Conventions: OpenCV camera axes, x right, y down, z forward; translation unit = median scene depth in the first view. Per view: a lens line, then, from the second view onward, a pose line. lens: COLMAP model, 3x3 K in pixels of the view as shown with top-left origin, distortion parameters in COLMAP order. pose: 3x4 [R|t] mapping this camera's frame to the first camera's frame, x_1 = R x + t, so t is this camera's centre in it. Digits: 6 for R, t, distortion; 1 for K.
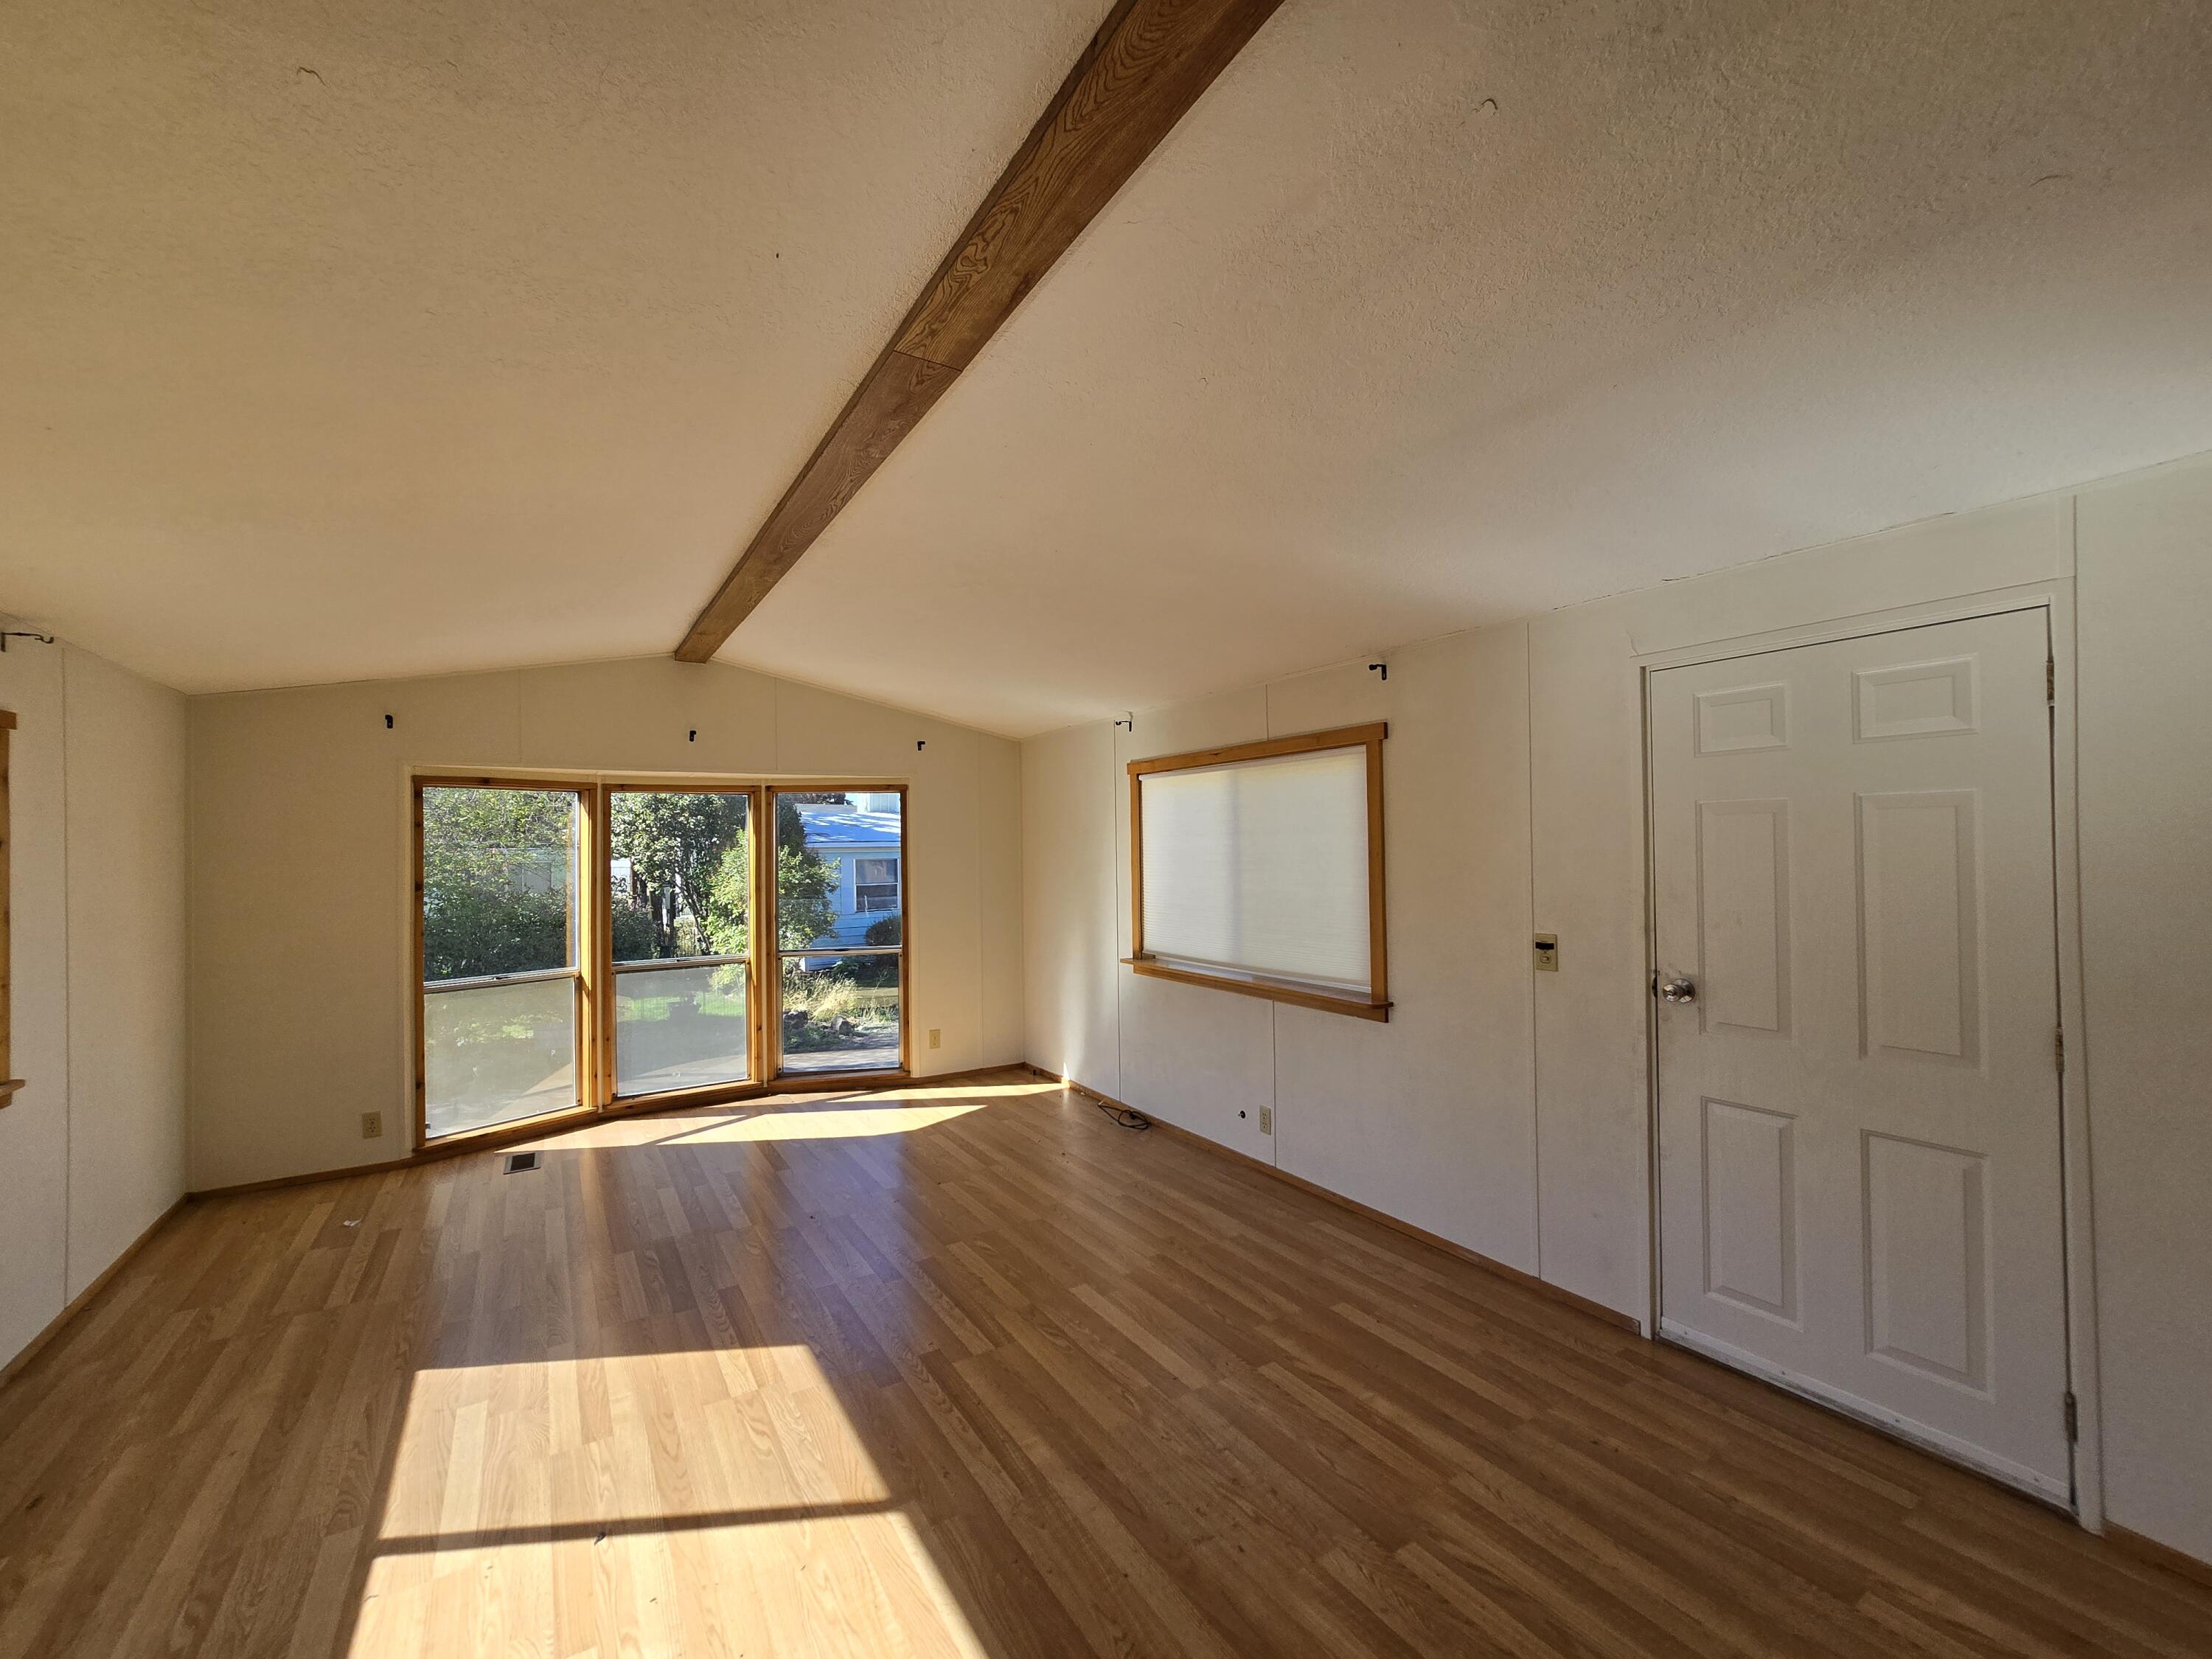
lens RADIAL K [[901.1, 0, 1093.1], [0, 901.1, 835.7], [0, 0, 1]] dist [-0.002630, 0.000363]
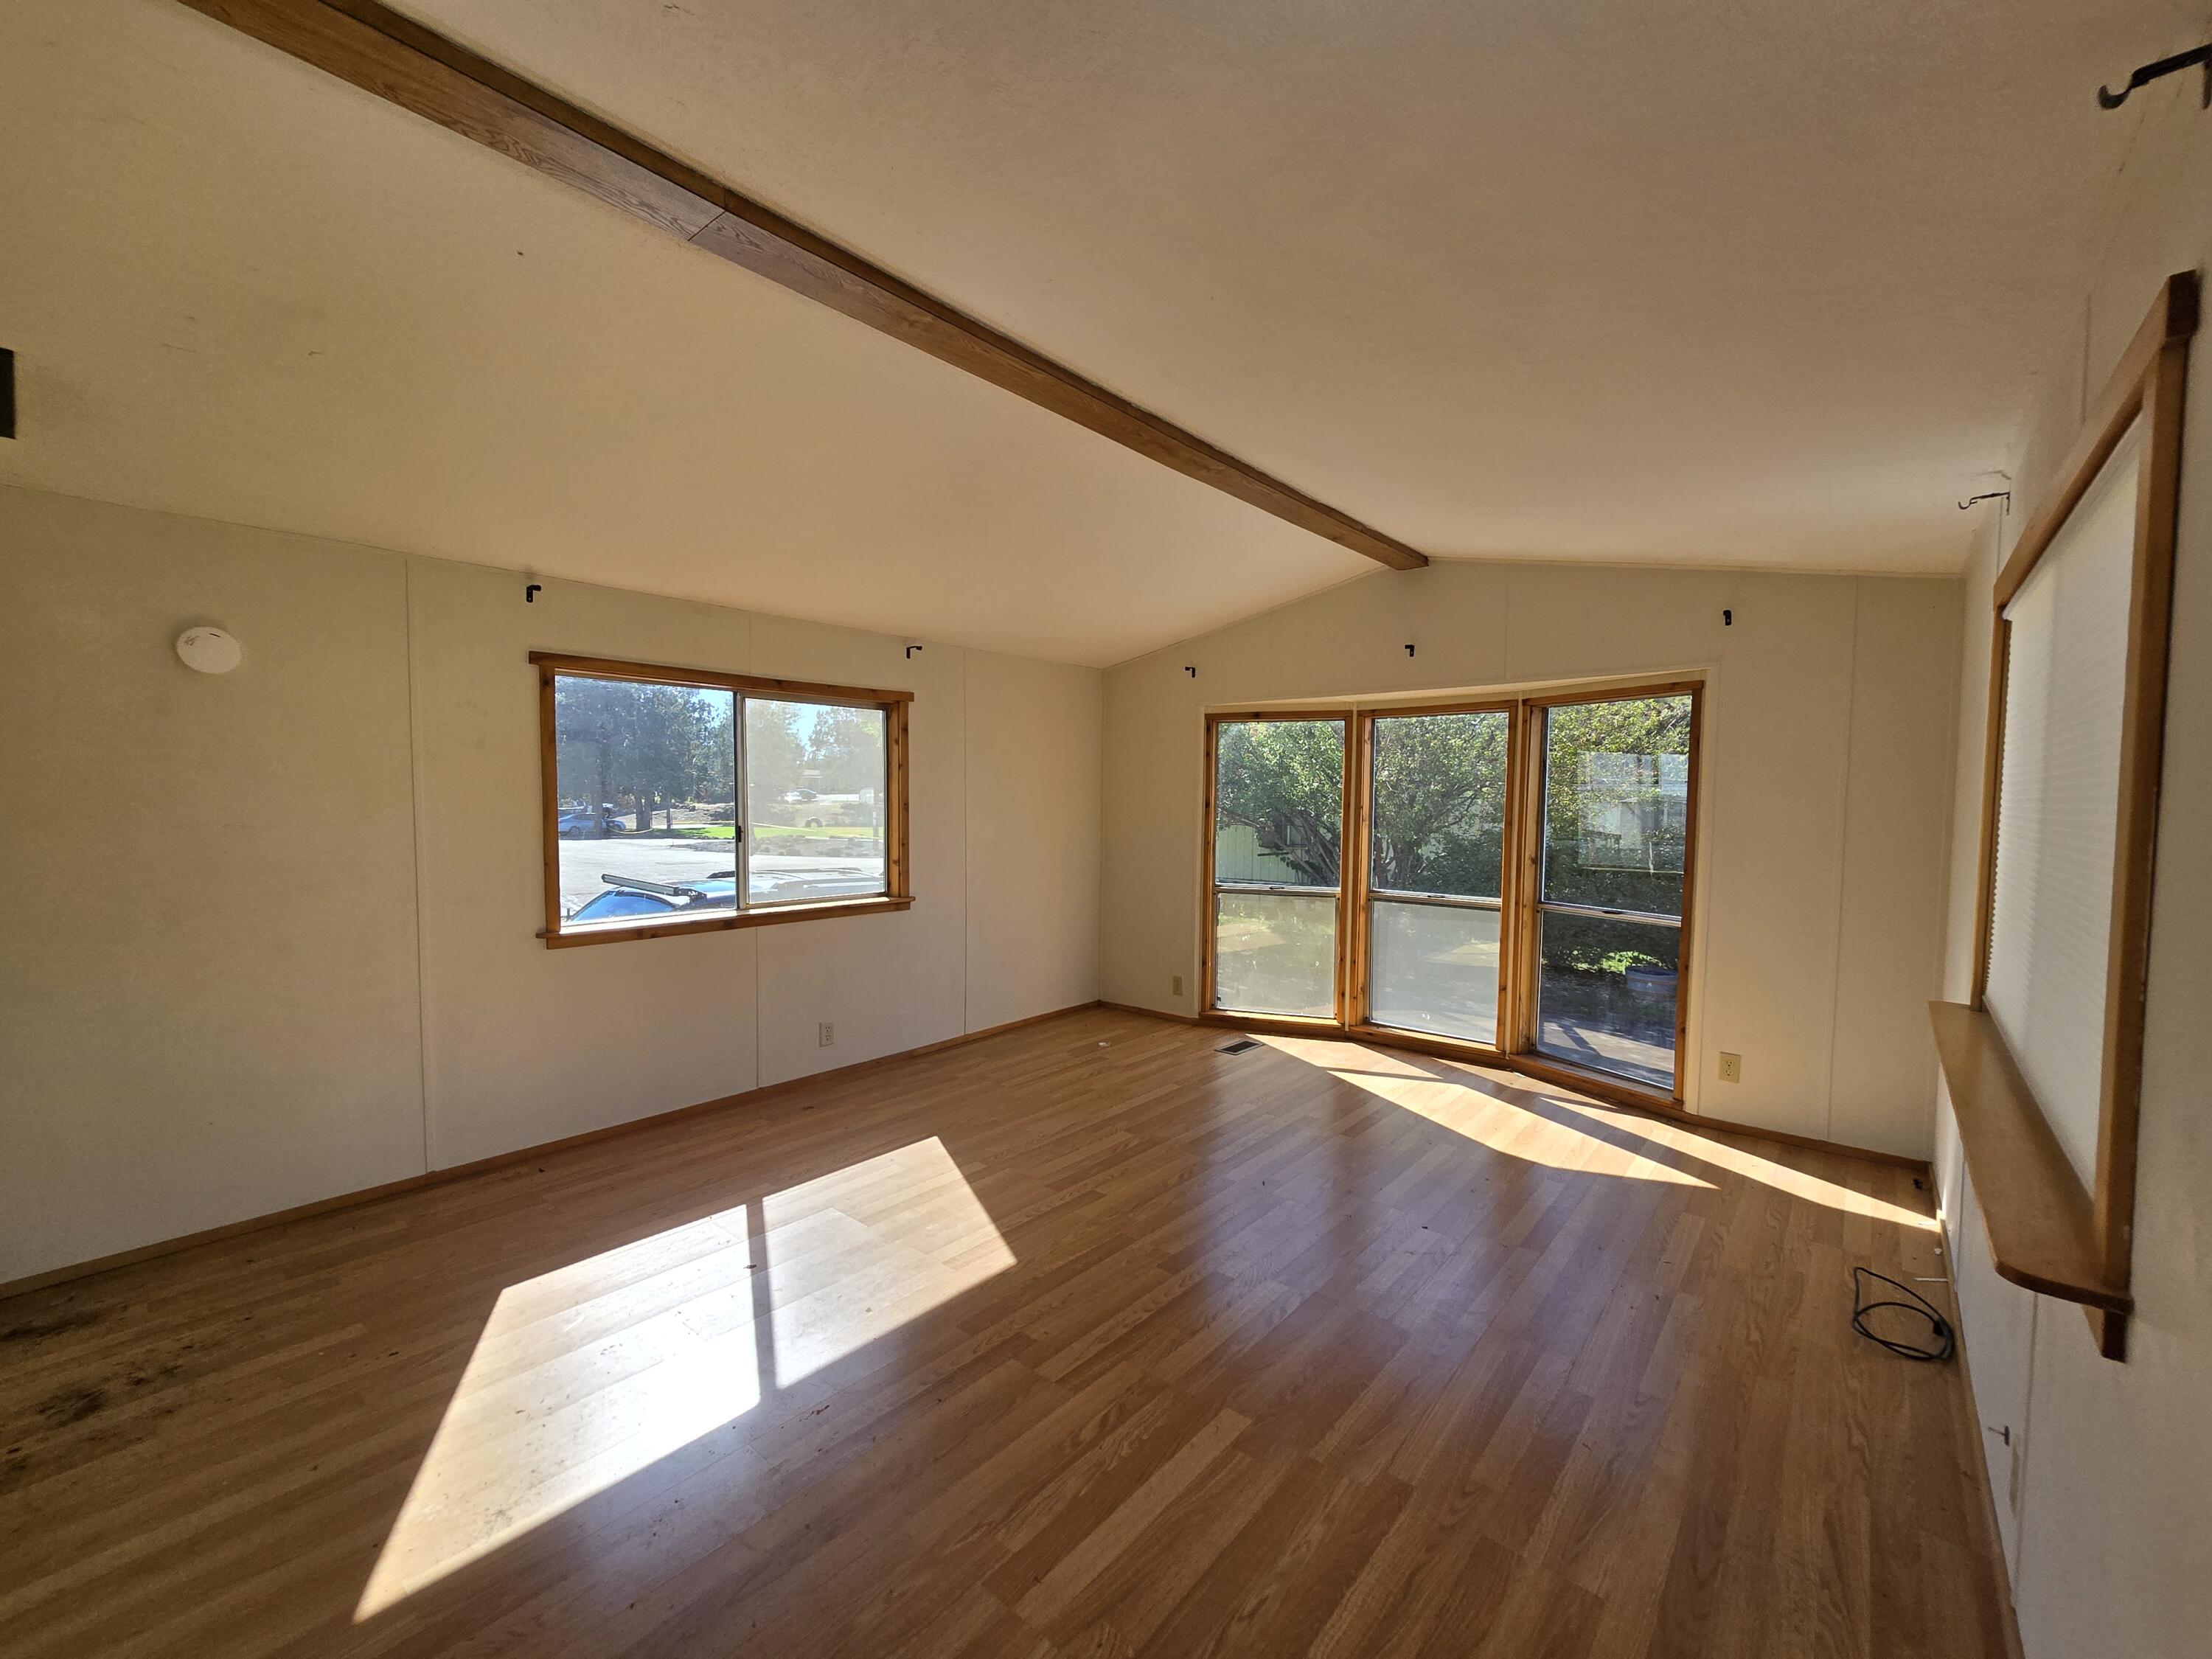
lens RADIAL K [[903.8, 0, 1102.9], [0, 903.8, 831.9], [0, 0, 1]] dist [-0.001279, 0.000275]
pose [[0.312538, 0.058222, -0.948119, 0.515788], [0.002036, 0.998077, 0.061961, 0.023389], [0.949903, -0.021296, 0.311818, 0.643336]]
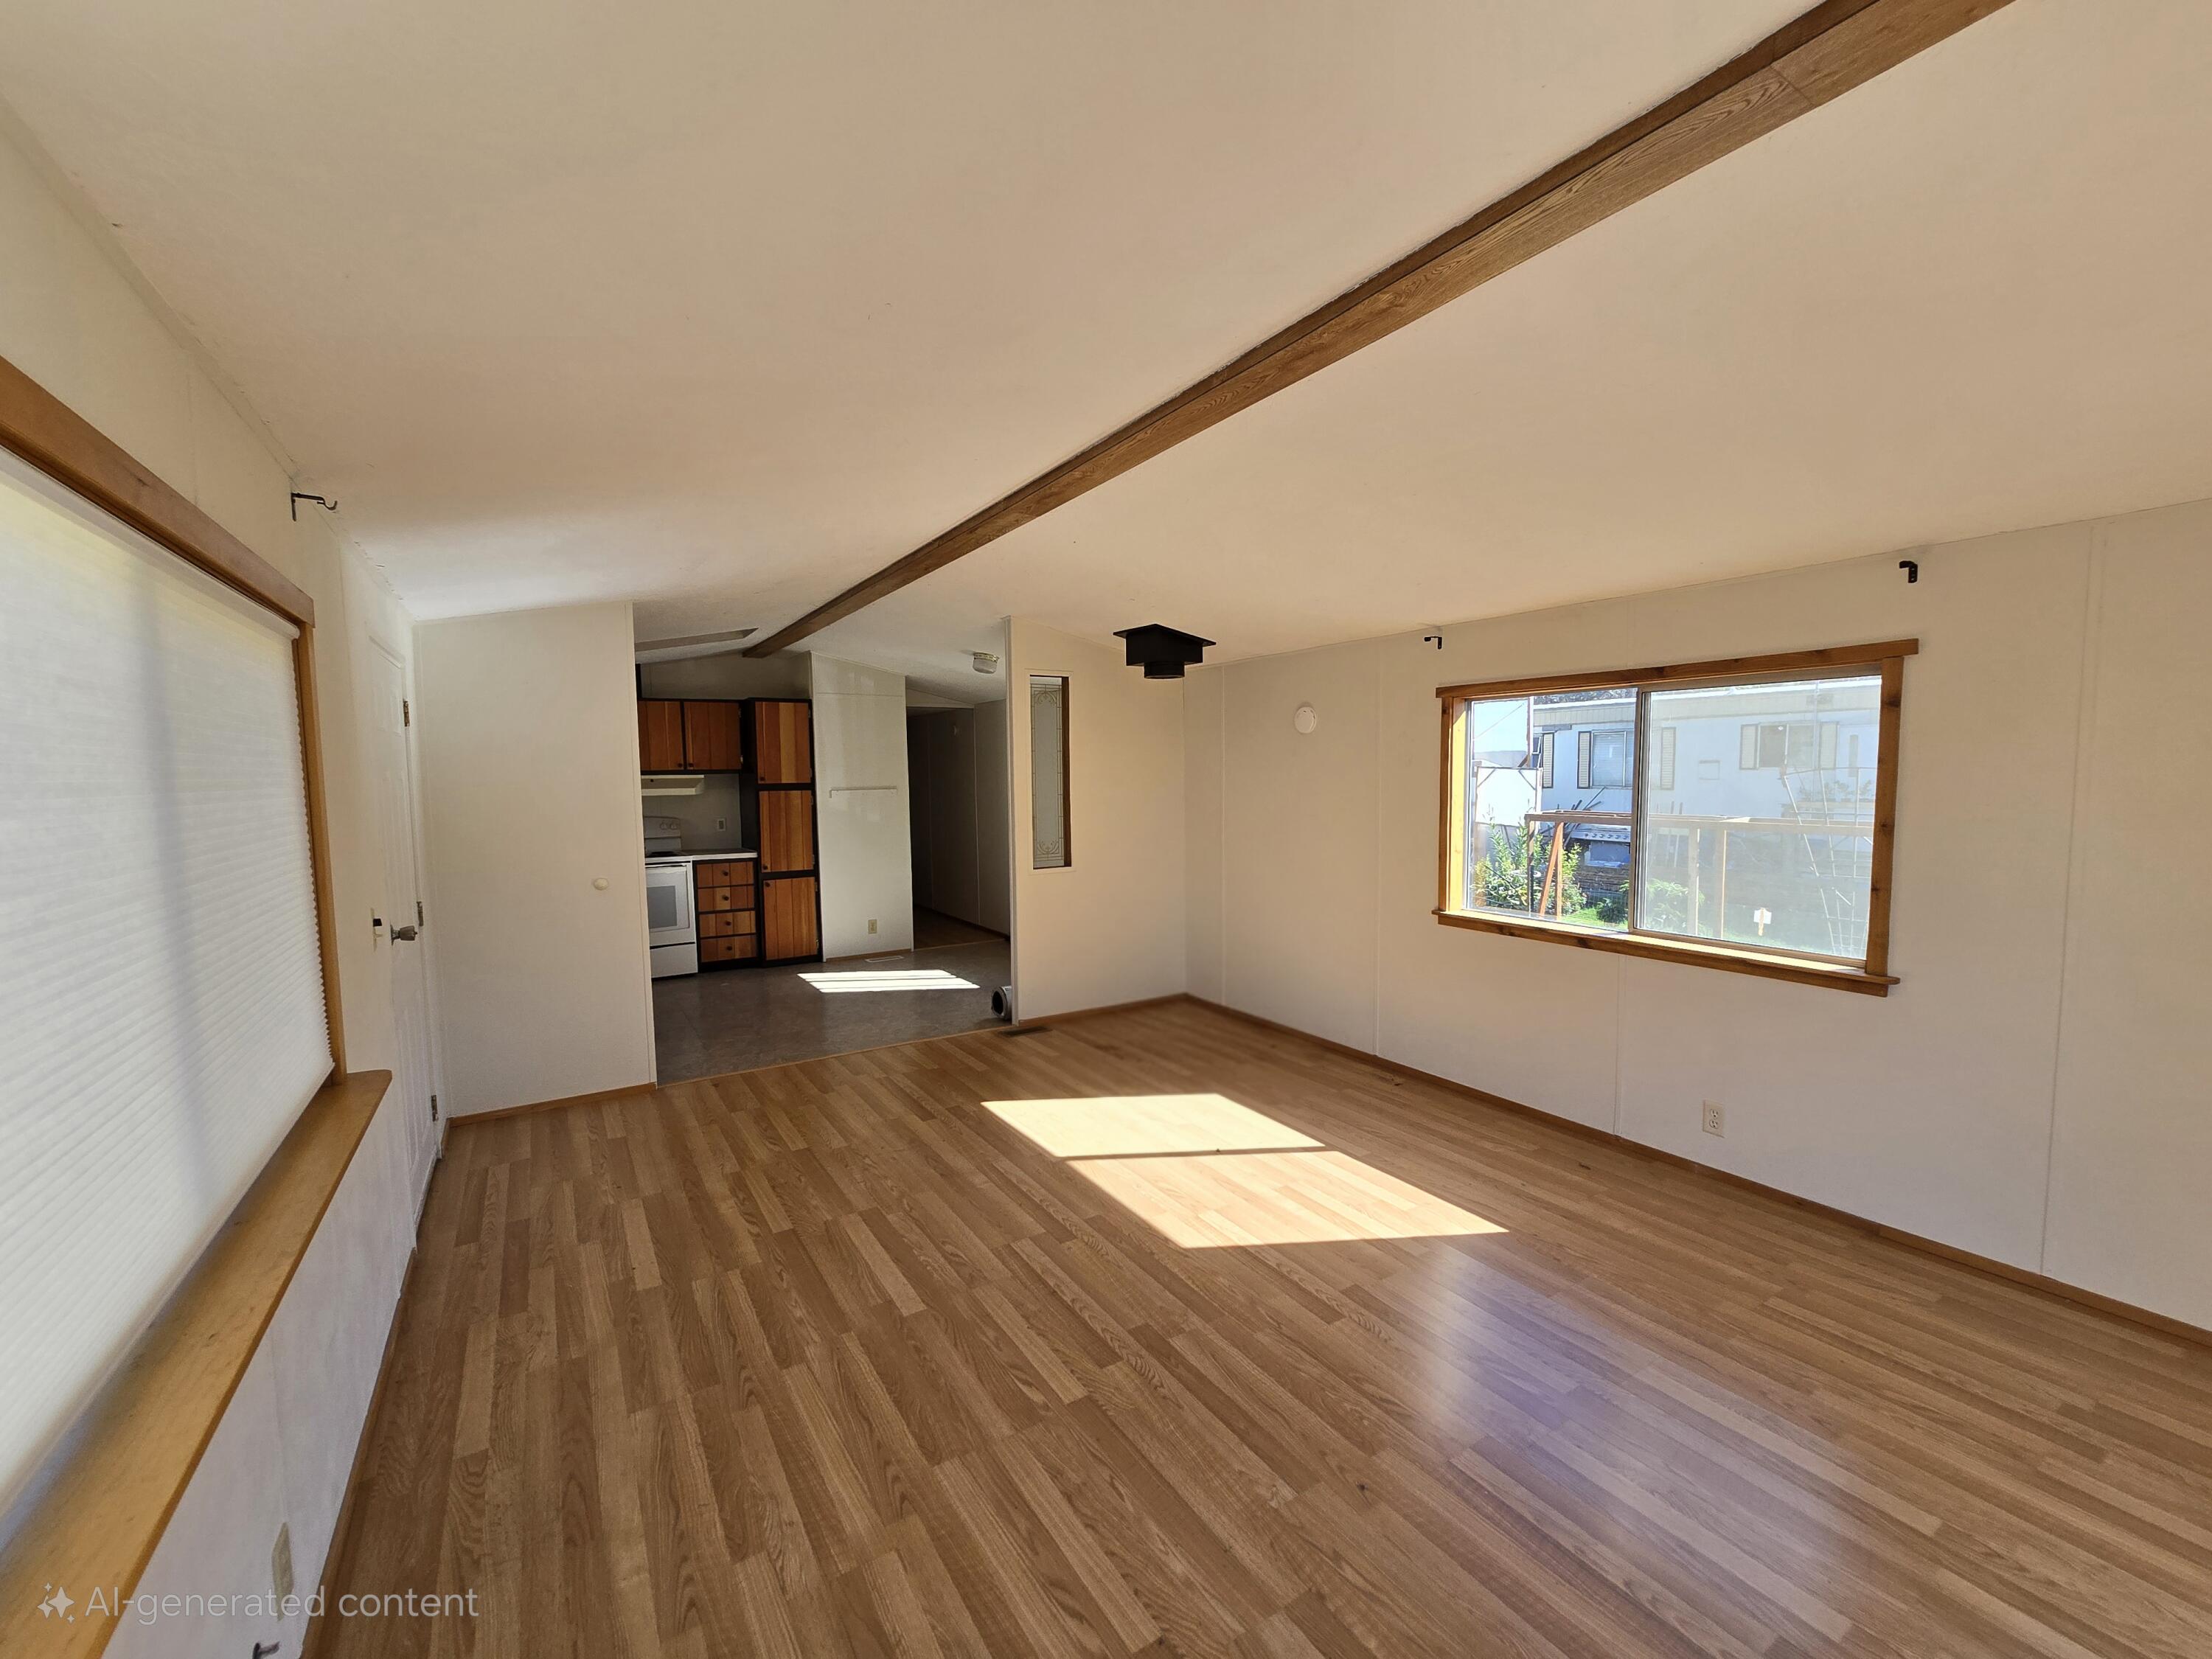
lens RADIAL K [[903.8, 0, 1102.9], [0, 903.8, 831.9], [0, 0, 1]] dist [-0.001279, 0.000275]
pose [[-0.999534, 0.029316, -0.008558, -0.184277], [0.028849, 0.998318, 0.050280, 0.007833], [0.010017, 0.050009, -0.998699, 1.678812]]
